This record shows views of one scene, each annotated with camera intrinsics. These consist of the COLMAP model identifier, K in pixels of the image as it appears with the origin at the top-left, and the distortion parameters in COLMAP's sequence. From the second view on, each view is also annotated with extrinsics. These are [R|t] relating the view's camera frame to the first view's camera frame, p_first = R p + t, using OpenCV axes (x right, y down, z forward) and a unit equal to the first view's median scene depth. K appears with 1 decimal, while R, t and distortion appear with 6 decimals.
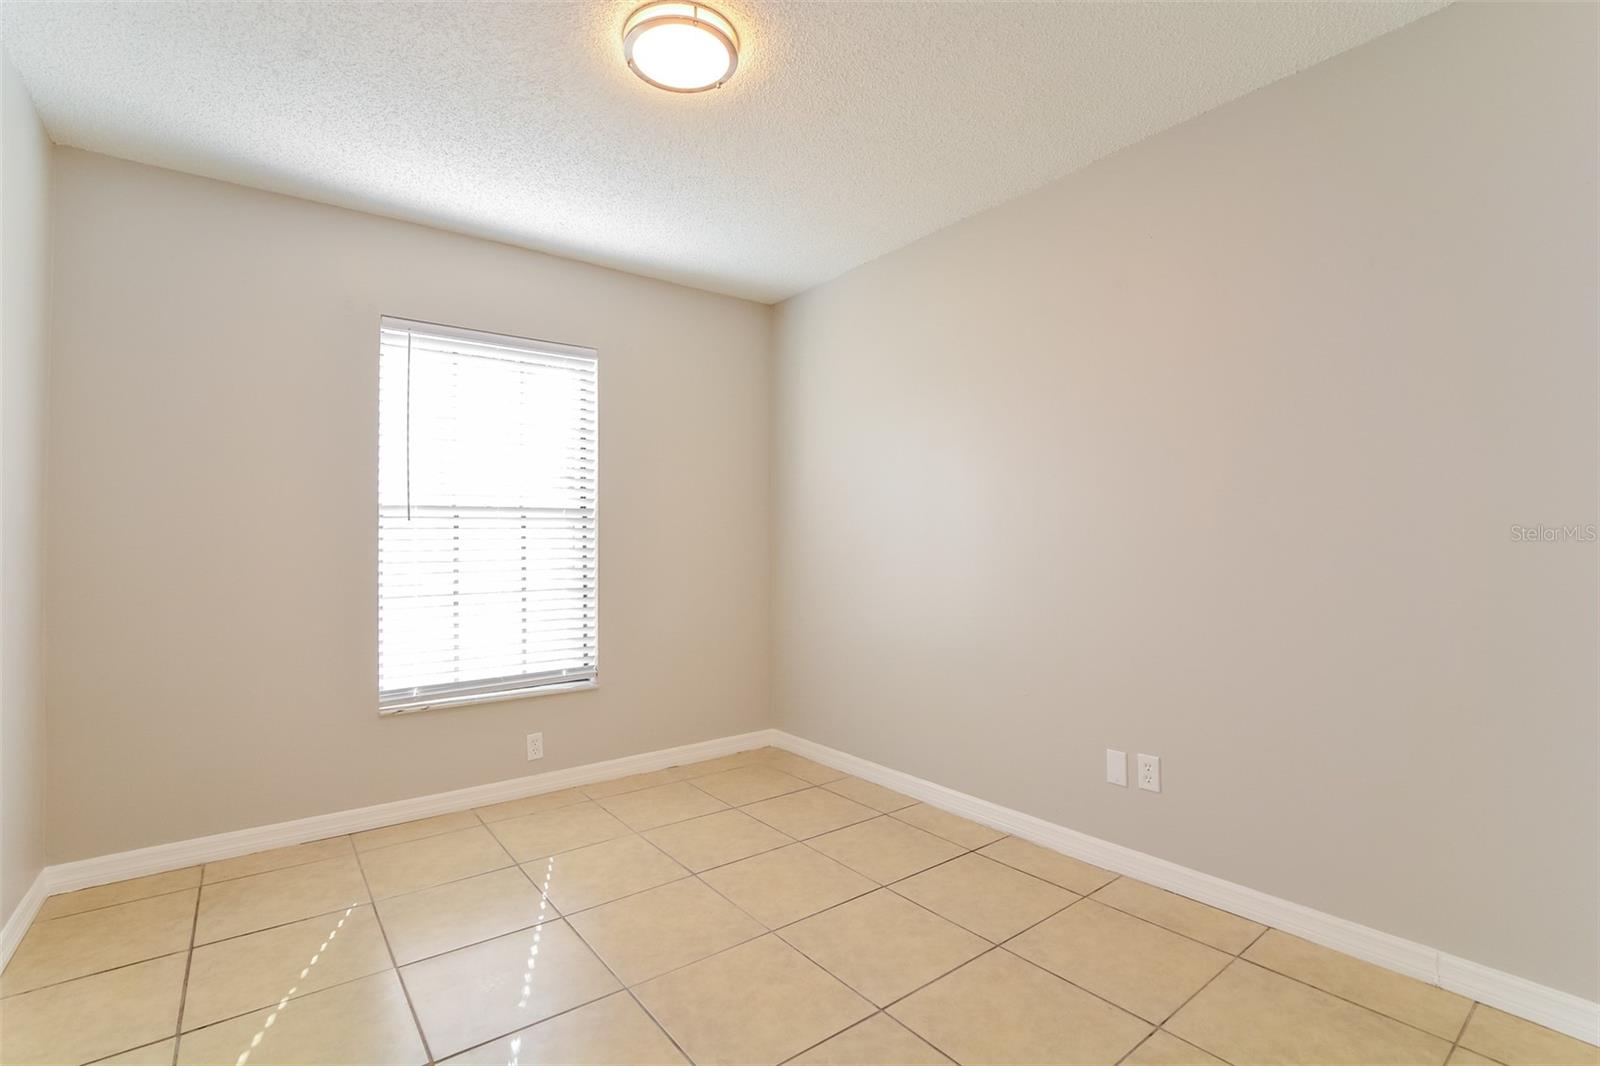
lens RADIAL K [[705.4, 0, 800.0], [0, 705.4, 533.0], [0, 0, 1]] dist [-0.001531, -0.000033]
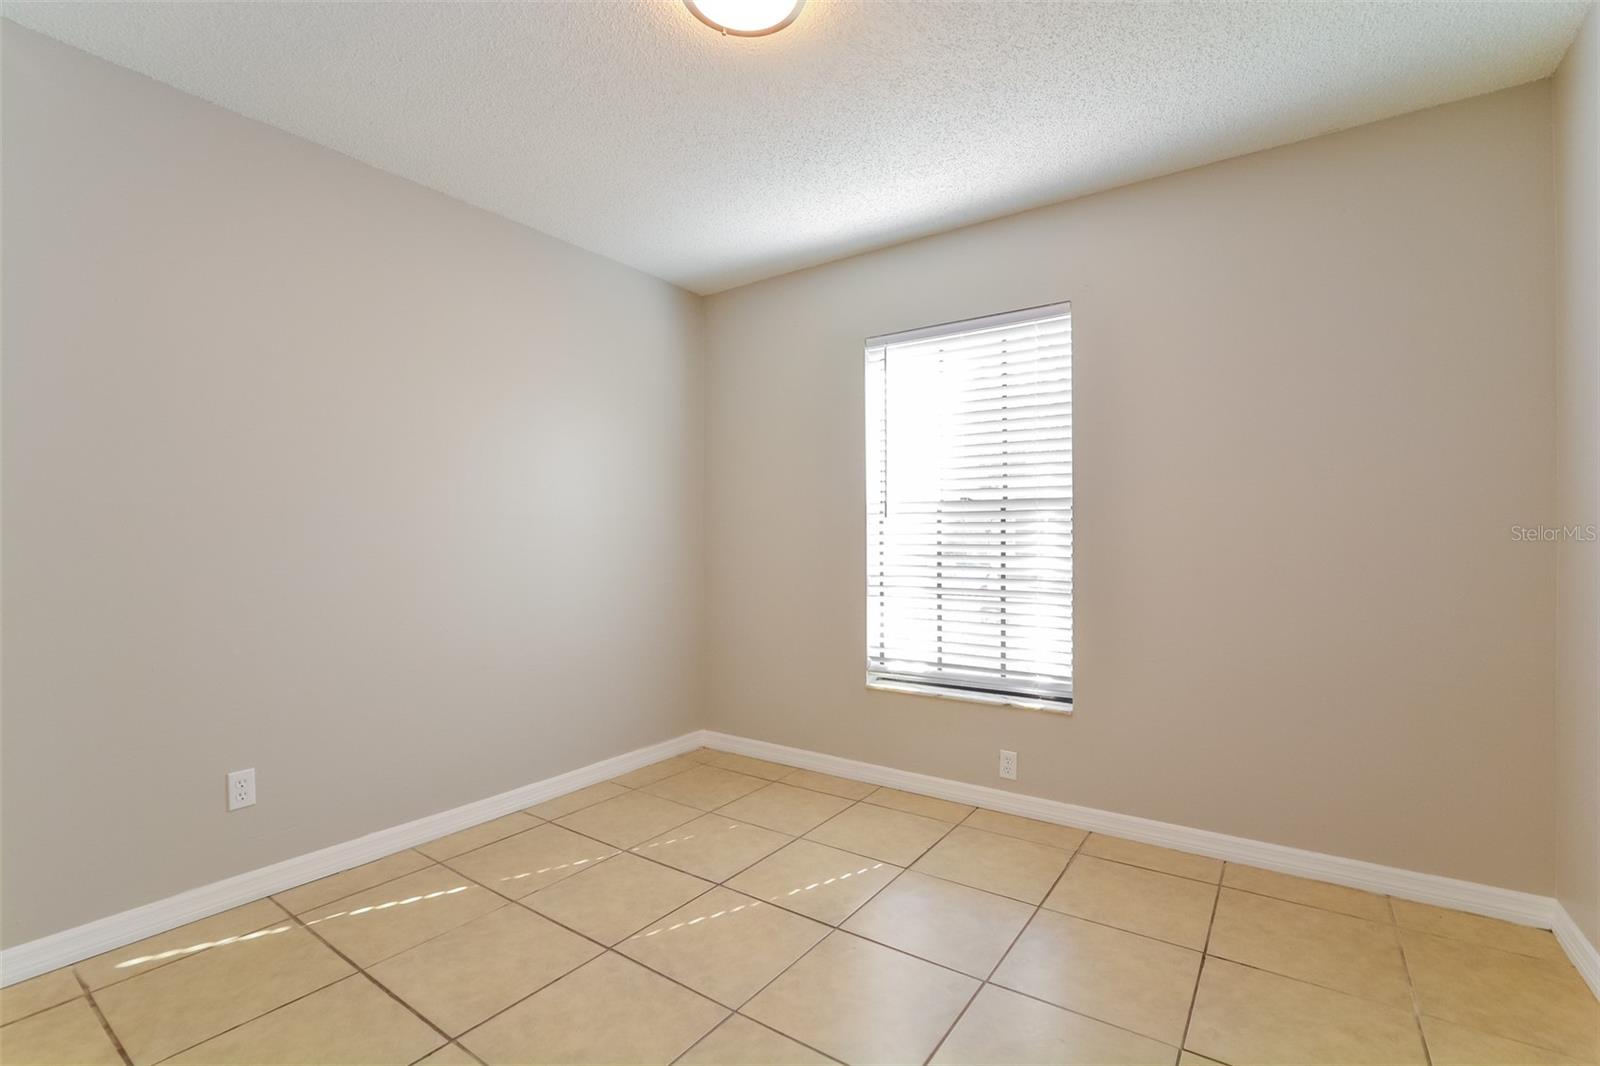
lens RADIAL K [[705.4, 0, 800.0], [0, 705.4, 533.0], [0, 0, 1]] dist [-0.001531, -0.000033]
pose [[0.332534, 0.004792, -0.943079, 0.425819], [0.011214, 0.999896, 0.009035, -0.002943], [0.943025, -0.013580, 0.332446, 0.475467]]
